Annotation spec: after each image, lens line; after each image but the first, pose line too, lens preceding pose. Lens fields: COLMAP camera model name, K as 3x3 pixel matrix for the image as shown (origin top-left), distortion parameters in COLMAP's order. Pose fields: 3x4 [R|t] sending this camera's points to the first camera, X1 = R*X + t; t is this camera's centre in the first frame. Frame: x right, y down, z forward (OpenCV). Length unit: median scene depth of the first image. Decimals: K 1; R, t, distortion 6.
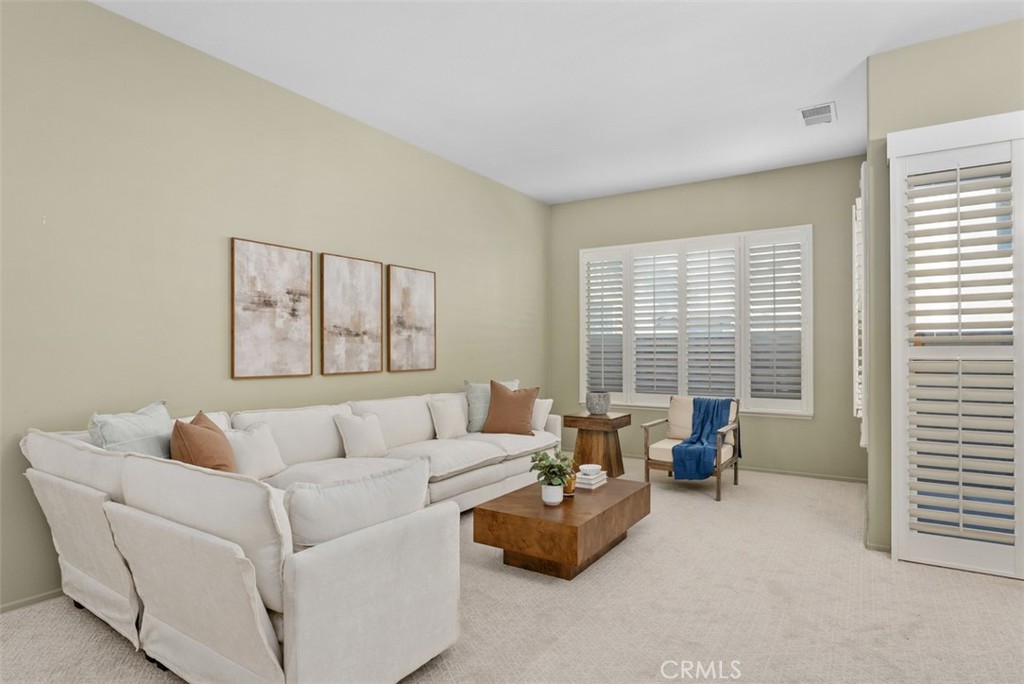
lens RADIAL K [[562.0, 0, 507.6], [0, 562.0, 342.9], [0, 0, 1]] dist [0.004385, -0.000176]
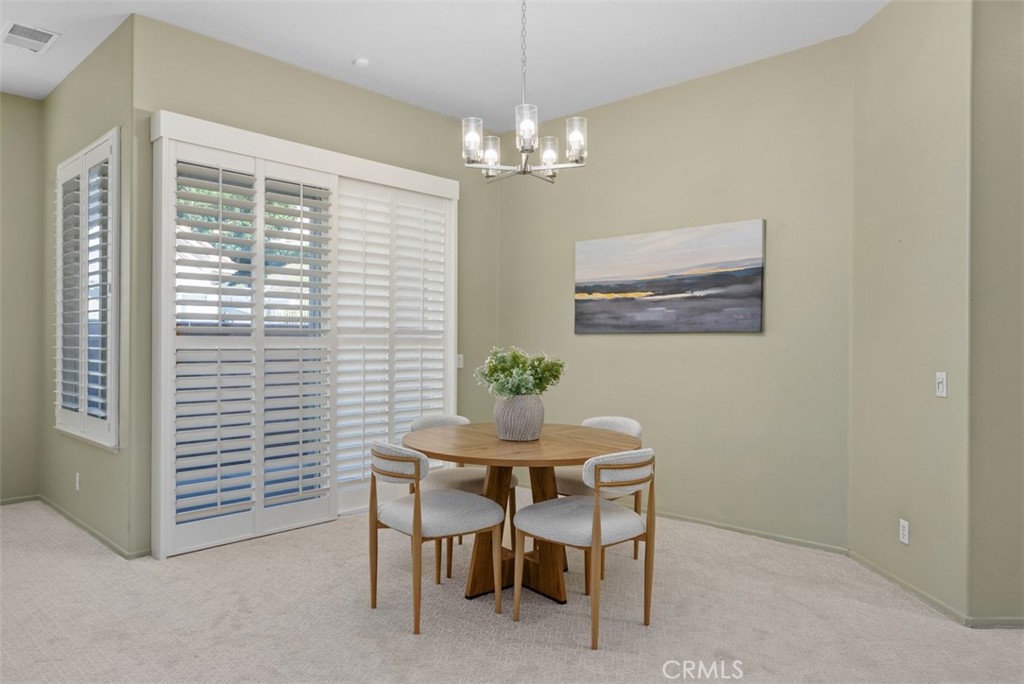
lens RADIAL K [[671.8, 0, 510.3], [0, 671.8, 340.6], [0, 0, 1]] dist [-0.007120, 0.007481]
pose [[0.173572, 0.004413, 0.984811, -0.320884], [-0.020088, 0.999798, -0.000940, 0.003614], [-0.984616, -0.019620, 0.173626, 0.220340]]
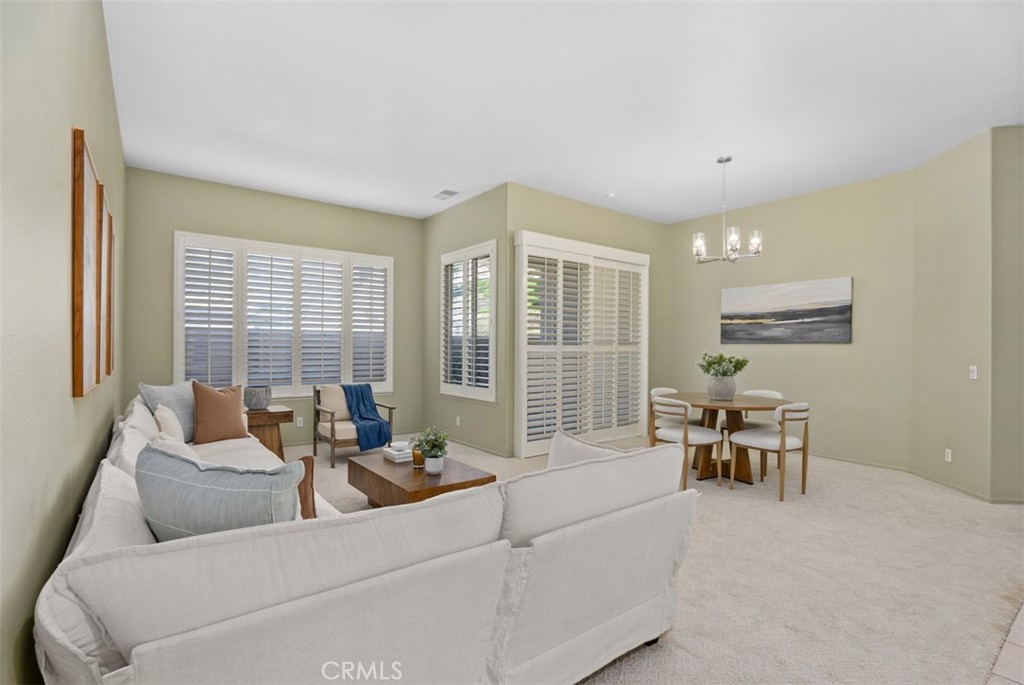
lens RADIAL K [[484.1, 0, 513.2], [0, 484.1, 348.2], [0, 0, 1]] dist [-0.009342, 0.001232]
pose [[0.329596, 0.001017, 0.944122, -0.815849], [-0.020475, 0.999772, 0.006071, 0.007213], [-0.943900, -0.021331, 0.329541, 0.485121]]
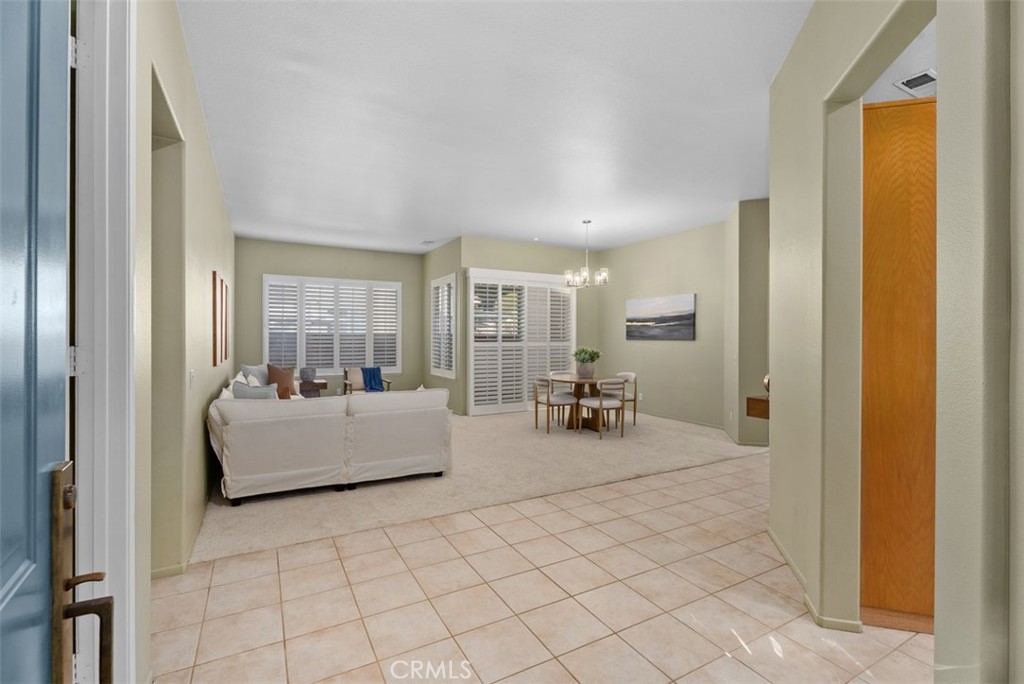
lens RADIAL K [[460.0, 0, 510.4], [0, 460.0, 339.5], [0, 0, 1]] dist [-0.002028, 0.001196]
pose [[0.467470, -0.000801, 0.884009, -1.246760], [-0.014643, 0.999855, 0.008650, -0.029668], [-0.883888, -0.016988, 0.467390, -0.260764]]
